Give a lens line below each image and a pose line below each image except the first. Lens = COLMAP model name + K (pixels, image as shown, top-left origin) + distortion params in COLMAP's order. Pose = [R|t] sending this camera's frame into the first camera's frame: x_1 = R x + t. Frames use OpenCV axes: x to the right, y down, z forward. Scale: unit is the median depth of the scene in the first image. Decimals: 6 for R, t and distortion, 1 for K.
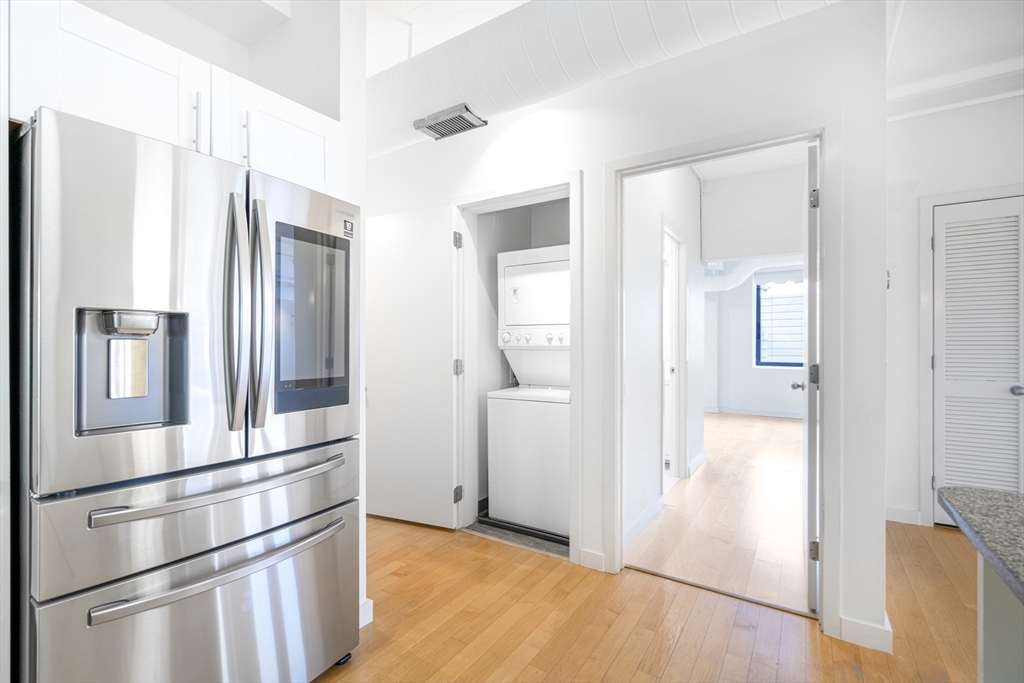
lens RADIAL K [[456.7, 0, 512.0], [0, 456.7, 341.5], [0, 0, 1]] dist [-0.000304, 0.000208]
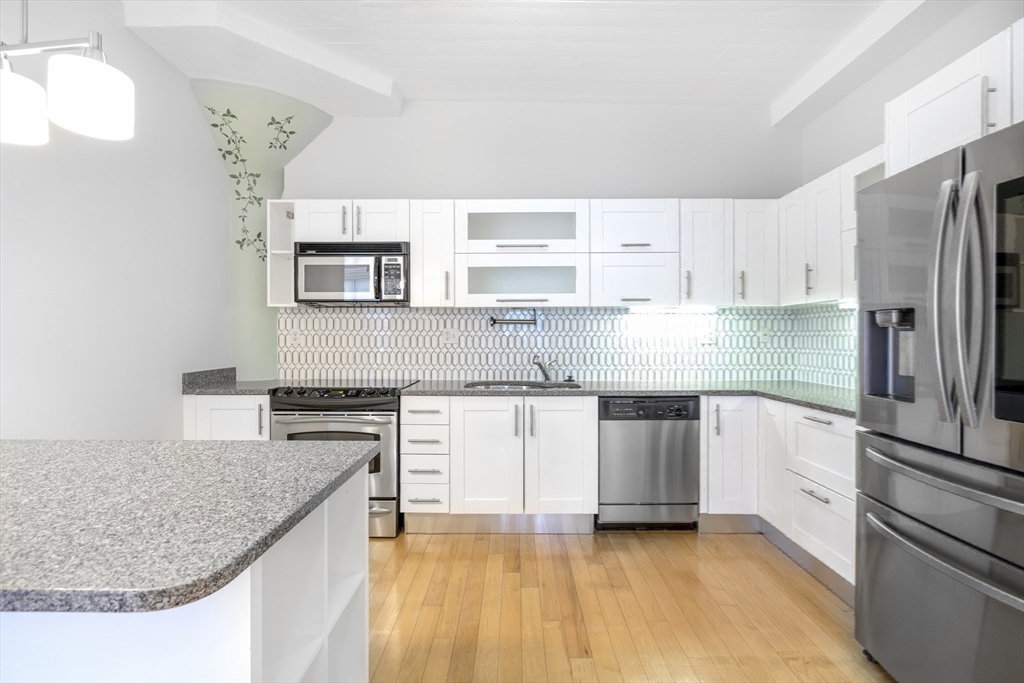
lens RADIAL K [[467.5, 0, 514.8], [0, 467.5, 339.5], [0, 0, 1]] dist [-0.004639, 0.000536]
pose [[-0.835788, 0.006365, -0.549015, 0.540791], [0.004174, 0.999978, 0.005239, 0.007479], [0.549036, 0.002087, -0.835796, 0.992077]]
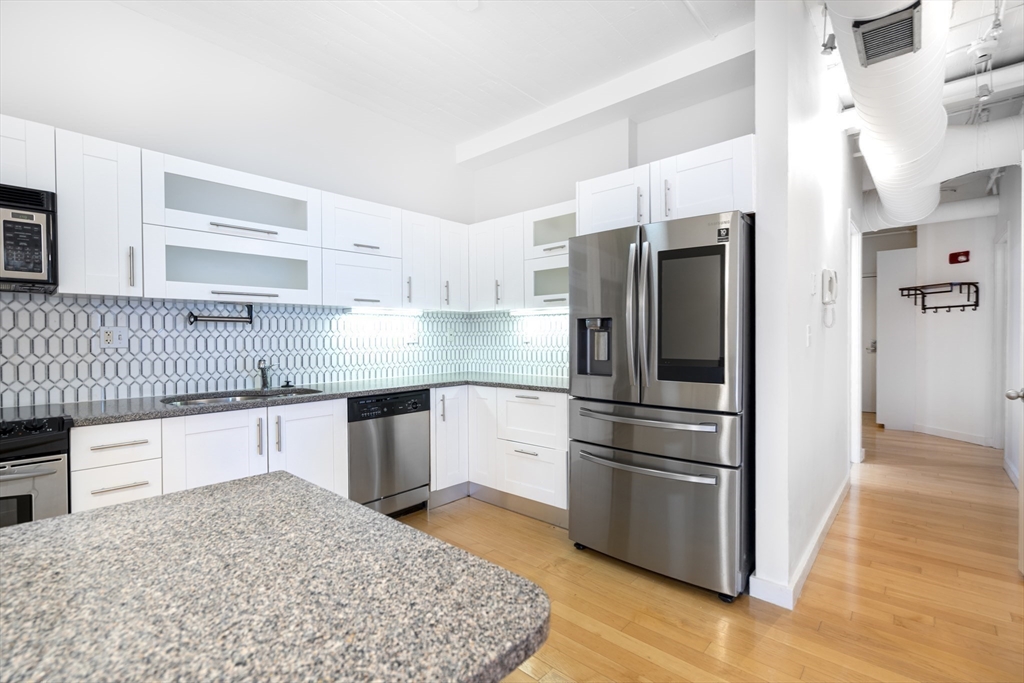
lens RADIAL K [[467.5, 0, 514.8], [0, 467.5, 339.5], [0, 0, 1]] dist [-0.004639, 0.000536]
pose [[-0.138350, 0.011030, -0.990322, 0.865484], [0.008556, 0.999914, 0.009941, 0.005389], [0.990346, -0.007098, -0.138432, 0.603442]]
